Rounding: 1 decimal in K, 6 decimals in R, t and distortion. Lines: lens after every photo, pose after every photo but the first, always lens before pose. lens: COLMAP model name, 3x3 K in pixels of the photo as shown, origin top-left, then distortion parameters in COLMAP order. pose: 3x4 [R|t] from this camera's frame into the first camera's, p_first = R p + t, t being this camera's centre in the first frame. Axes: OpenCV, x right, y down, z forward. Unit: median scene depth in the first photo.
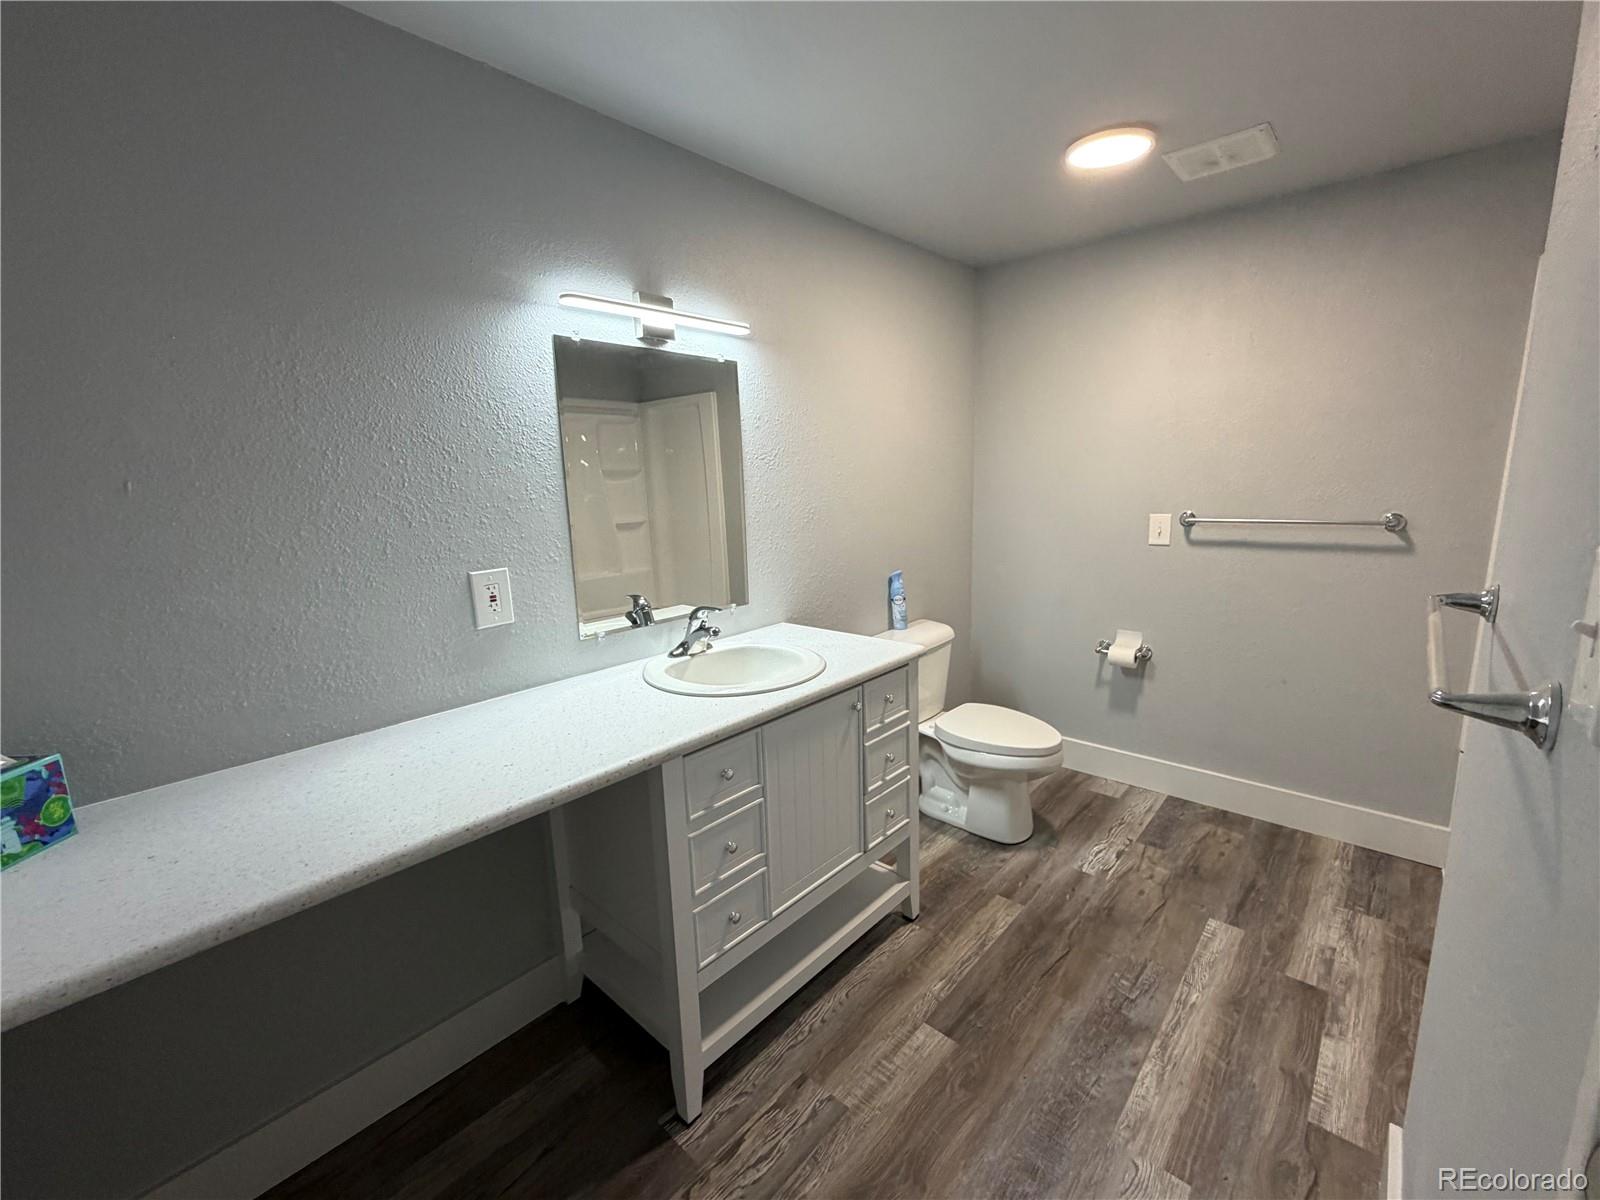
lens RADIAL K [[670.0, 0, 800.0], [0, 670.0, 602.5], [0, 0, 1]] dist [-0.002851, 0.000937]
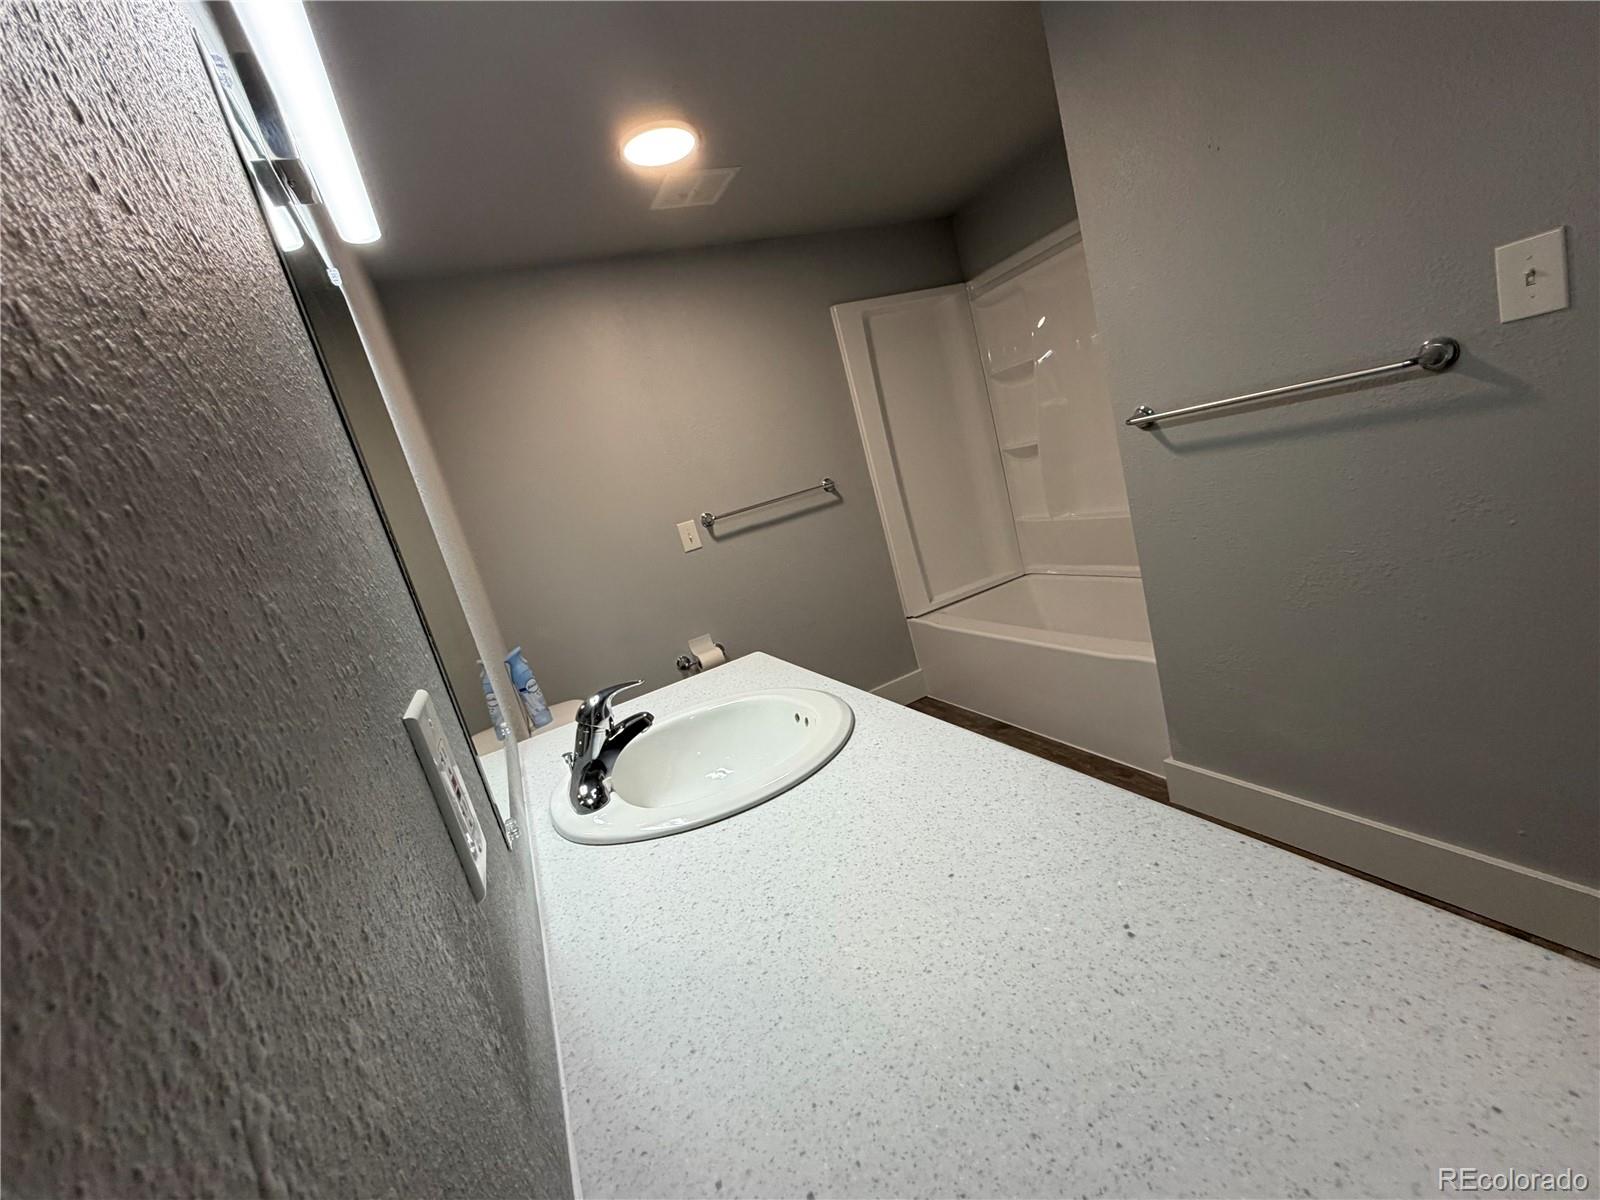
lens RADIAL K [[670.0, 0, 800.0], [0, 670.0, 602.5], [0, 0, 1]] dist [-0.002851, 0.000937]
pose [[0.374118, -0.246186, 0.894107, -0.587695], [0.411393, 0.908122, 0.077907, -0.039602], [-0.831139, 0.338683, 0.441024, 0.694365]]
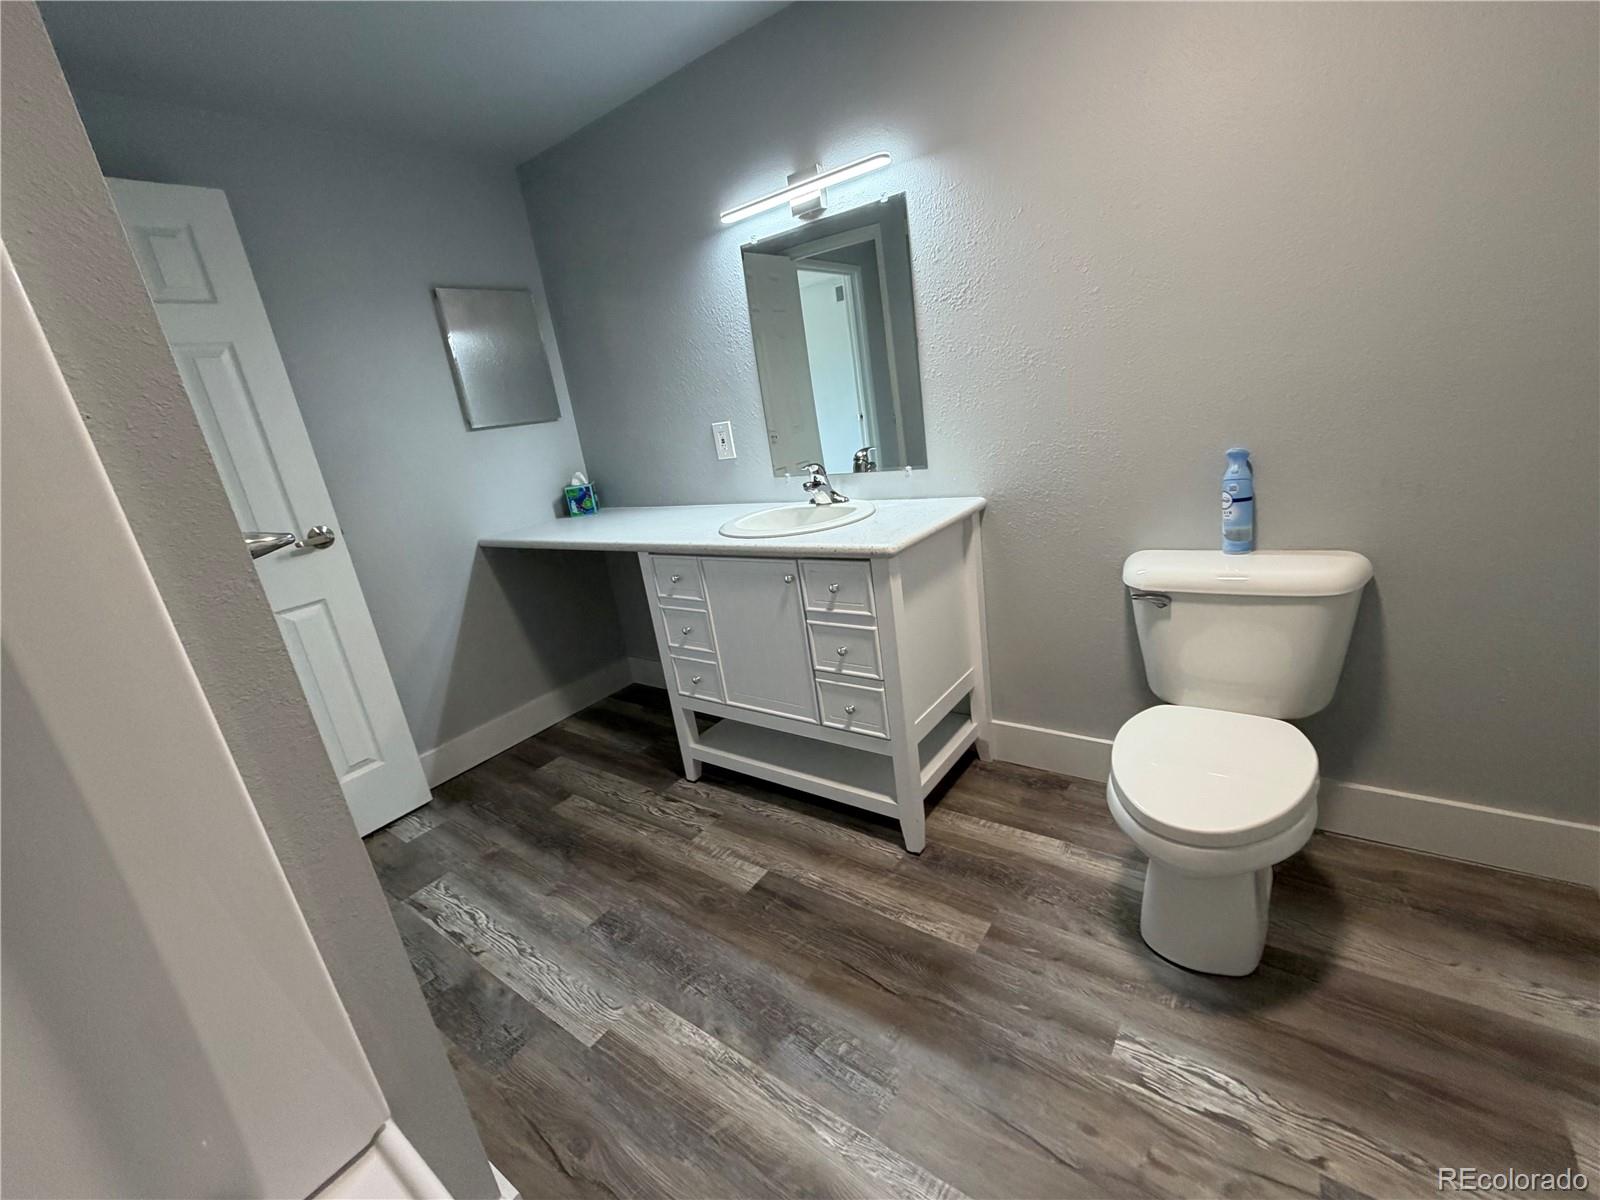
lens RADIAL K [[670.0, 0, 800.0], [0, 670.0, 602.5], [0, 0, 1]] dist [-0.002851, 0.000937]
pose [[0.105089, 0.309050, -0.945222, 1.140919], [-0.050252, 0.950921, 0.305327, -0.130743], [0.993192, 0.015413, 0.115462, 0.961879]]
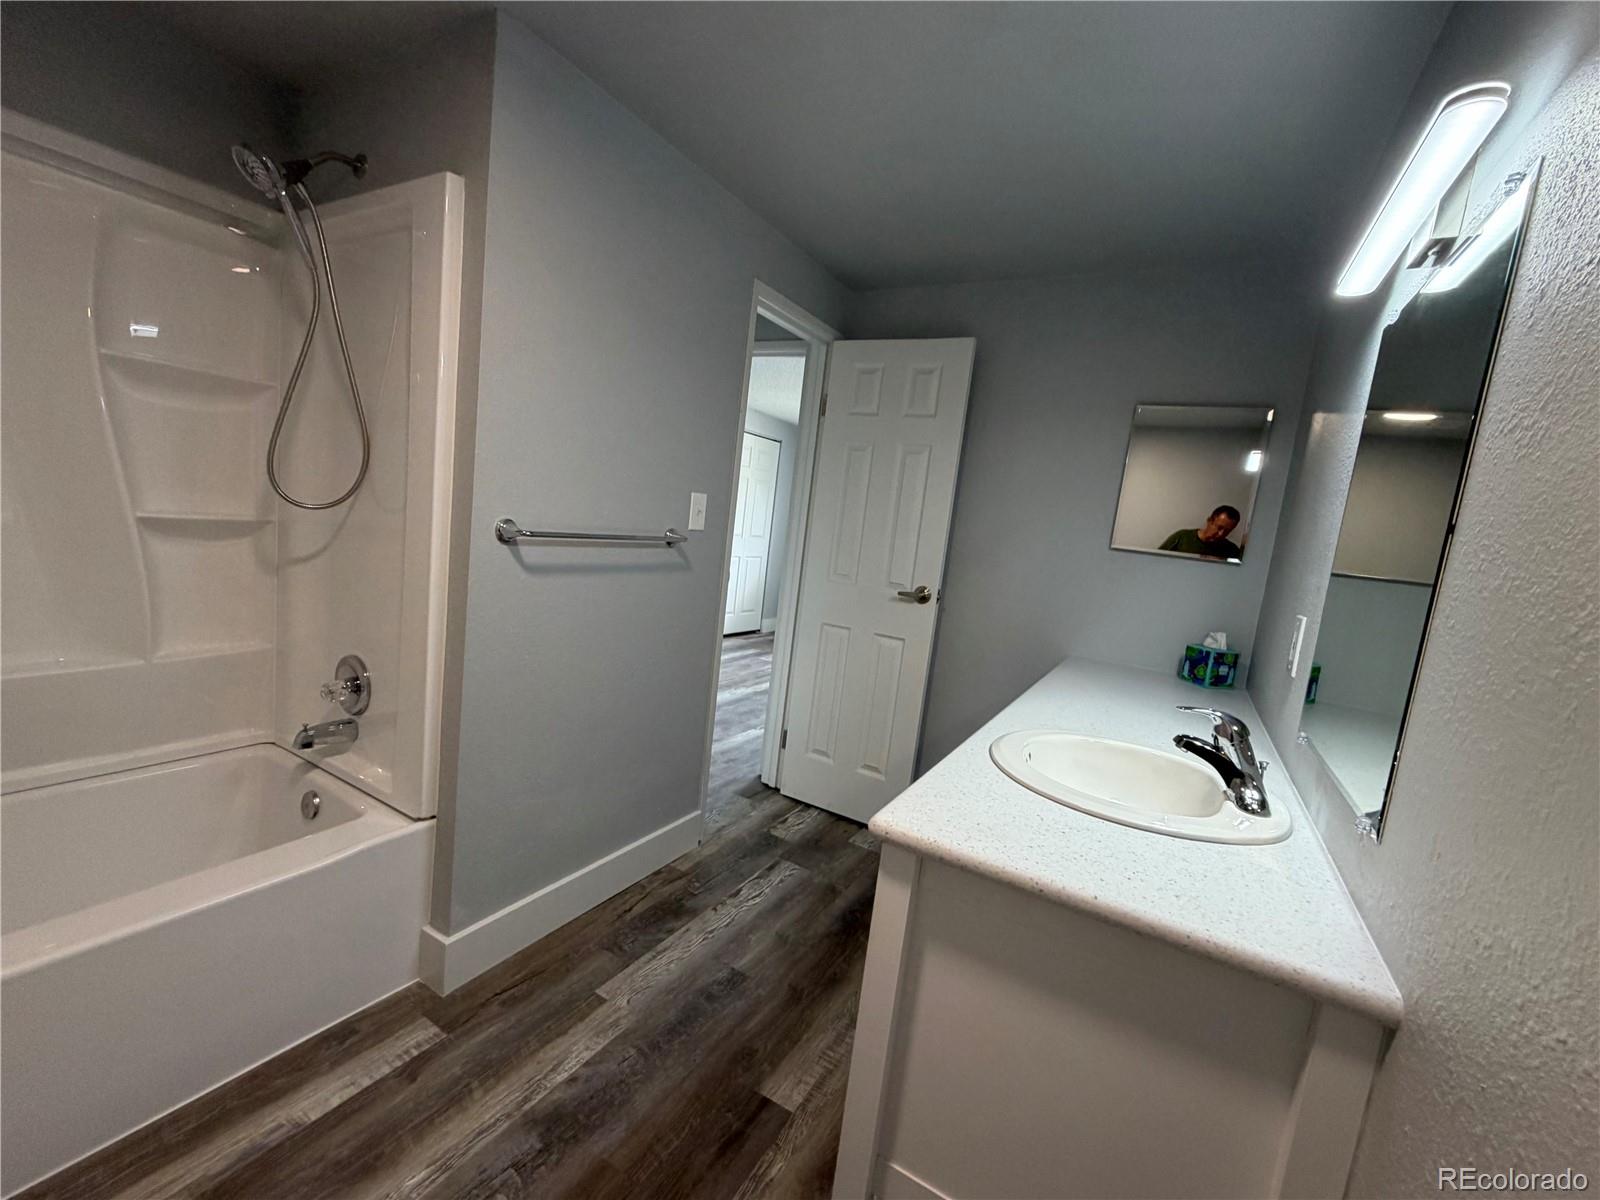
lens RADIAL K [[670.0, 0, 800.0], [0, 670.0, 602.5], [0, 0, 1]] dist [-0.002851, 0.000937]
pose [[-0.973067, -0.053431, -0.224245, 0.421801], [-0.123379, 0.942424, 0.310828, -0.260916], [0.194726, 0.330124, -0.923634, 1.647321]]
